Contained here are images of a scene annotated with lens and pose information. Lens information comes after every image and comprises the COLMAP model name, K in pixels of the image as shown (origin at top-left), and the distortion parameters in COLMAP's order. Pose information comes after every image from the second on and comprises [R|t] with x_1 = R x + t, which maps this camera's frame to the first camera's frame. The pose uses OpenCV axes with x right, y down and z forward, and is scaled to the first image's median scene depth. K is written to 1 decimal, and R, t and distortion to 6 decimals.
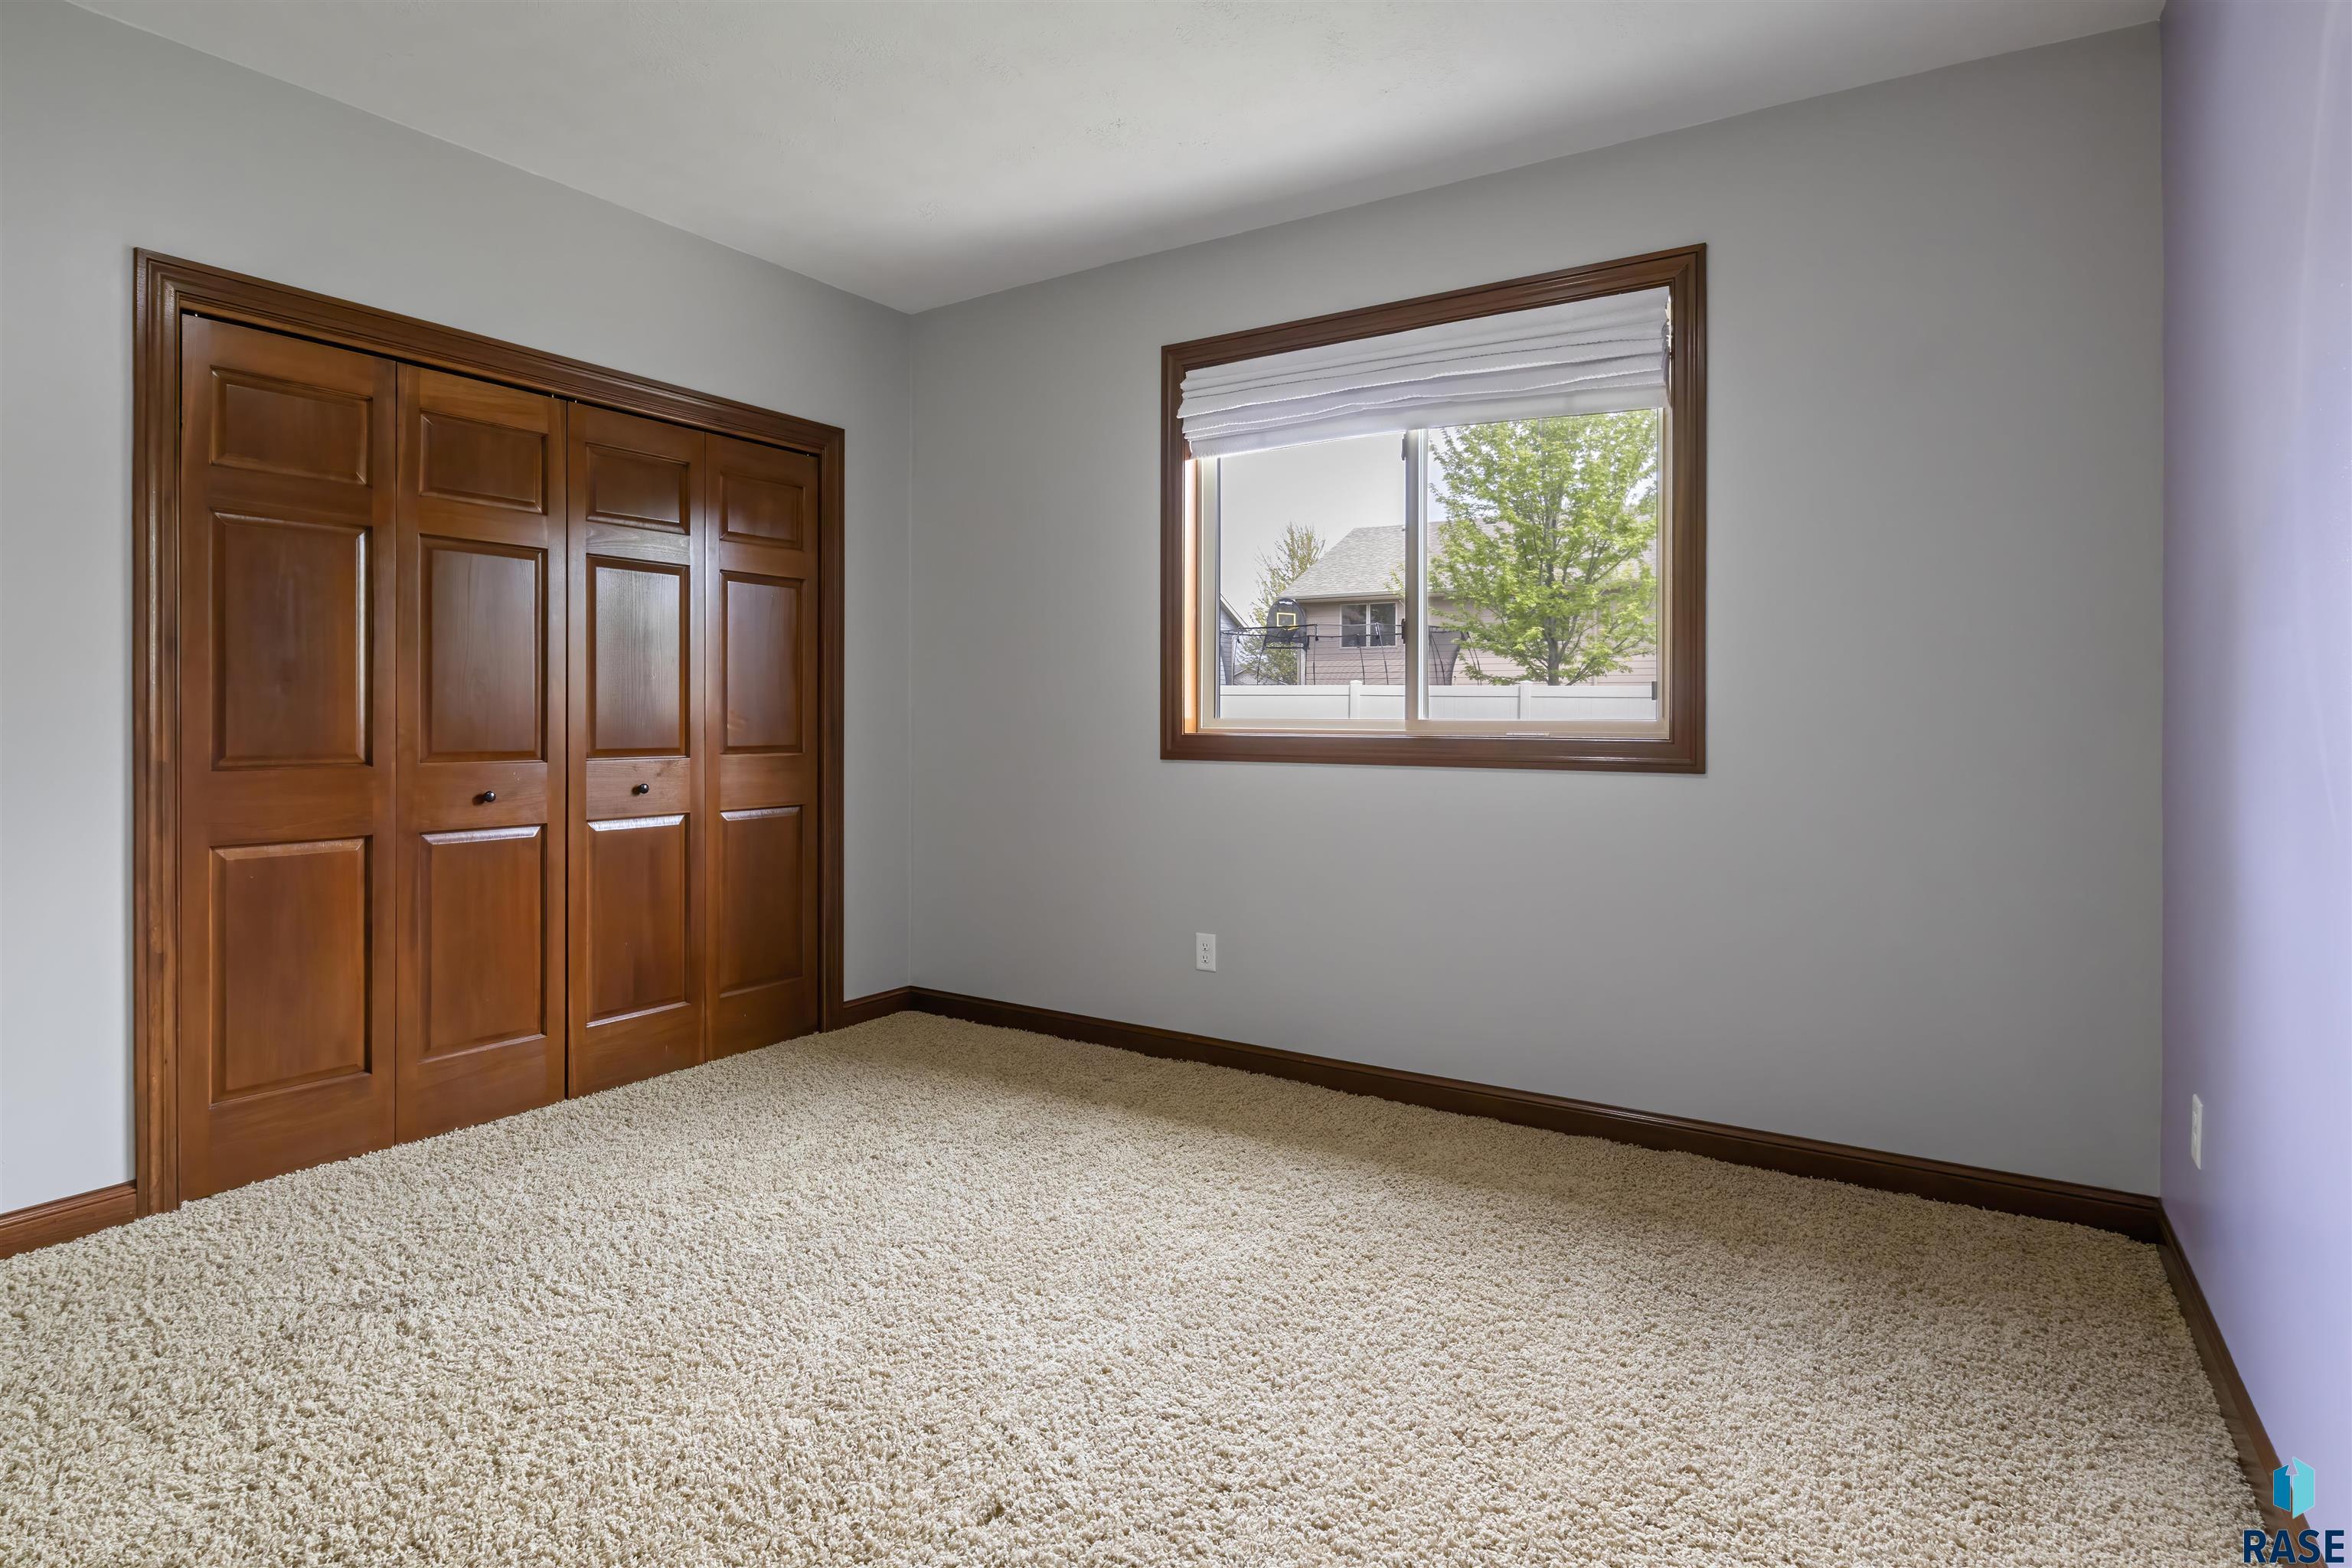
lens RADIAL K [[1264.6, 0, 1177.3], [0, 1264.6, 721.8], [0, 0, 1]] dist [0.003768, -0.001434]
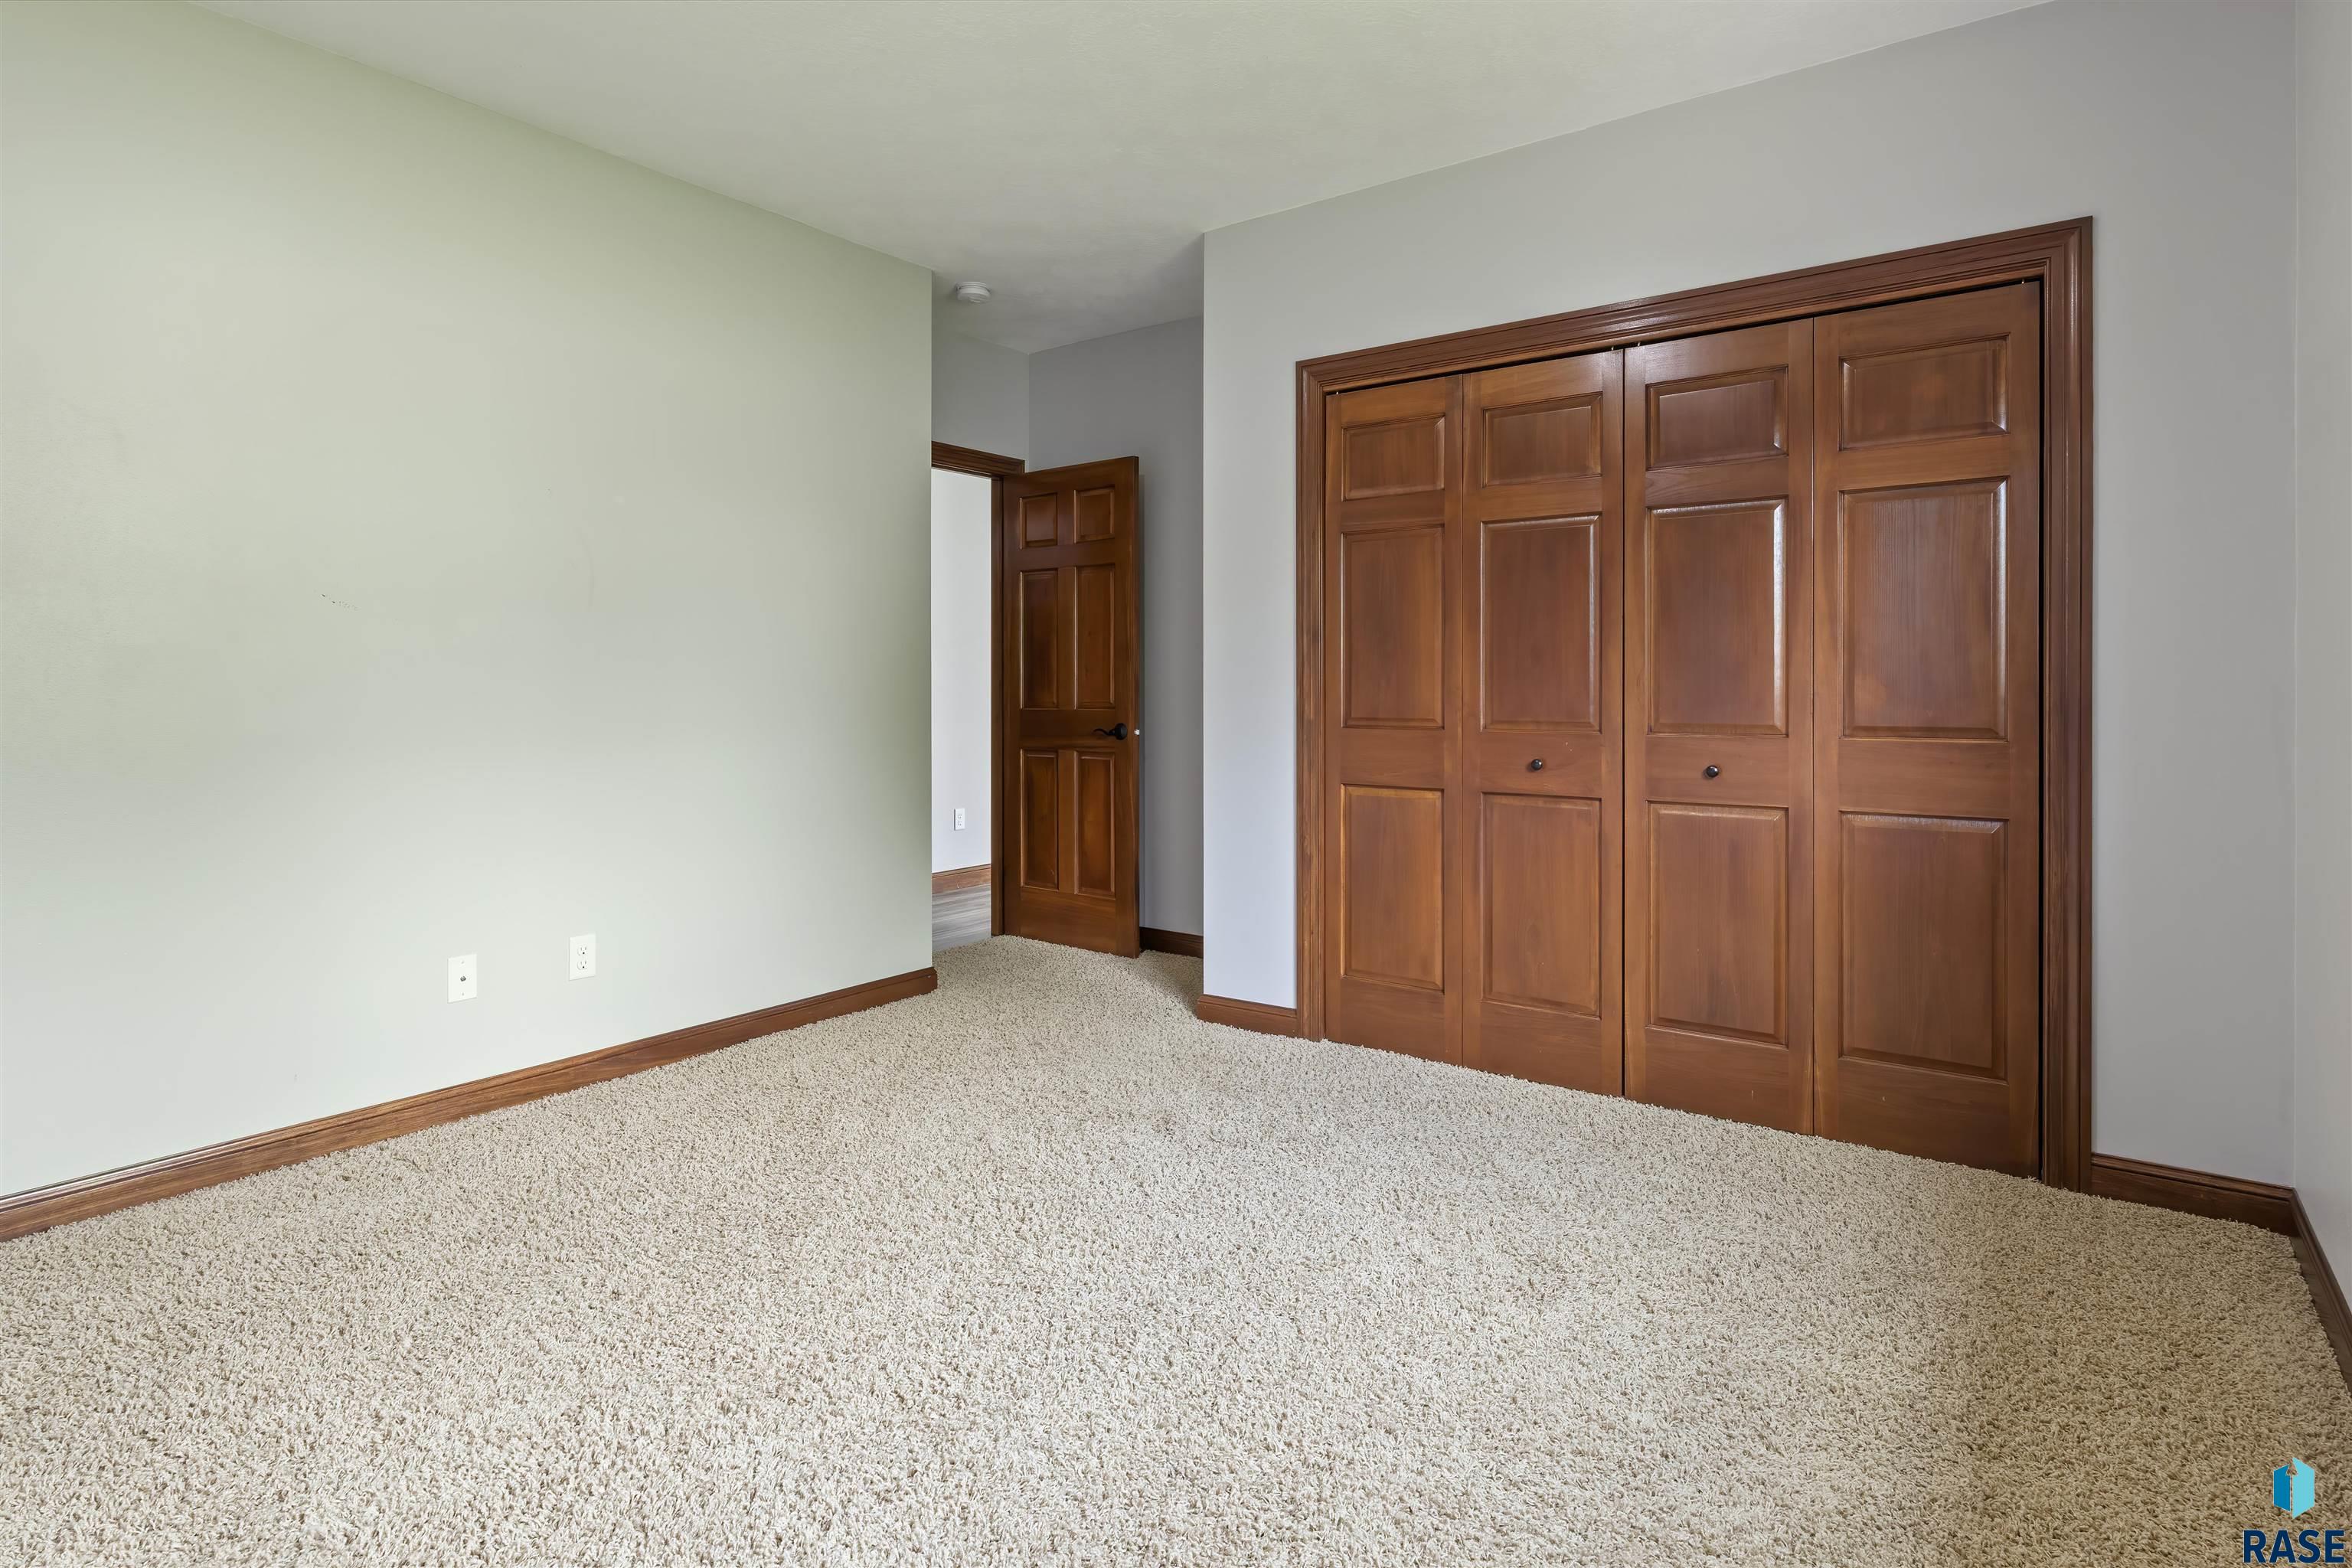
lens RADIAL K [[1202.8, 0, 1174.6], [0, 1202.8, 692.6], [0, 0, 1]] dist [-0.001670, -0.000294]
pose [[-0.065234, -0.001575, -0.997869, 0.406035], [-0.003061, 0.999994, -0.001378, 0.002322], [0.997865, 0.002964, -0.065238, 0.697694]]
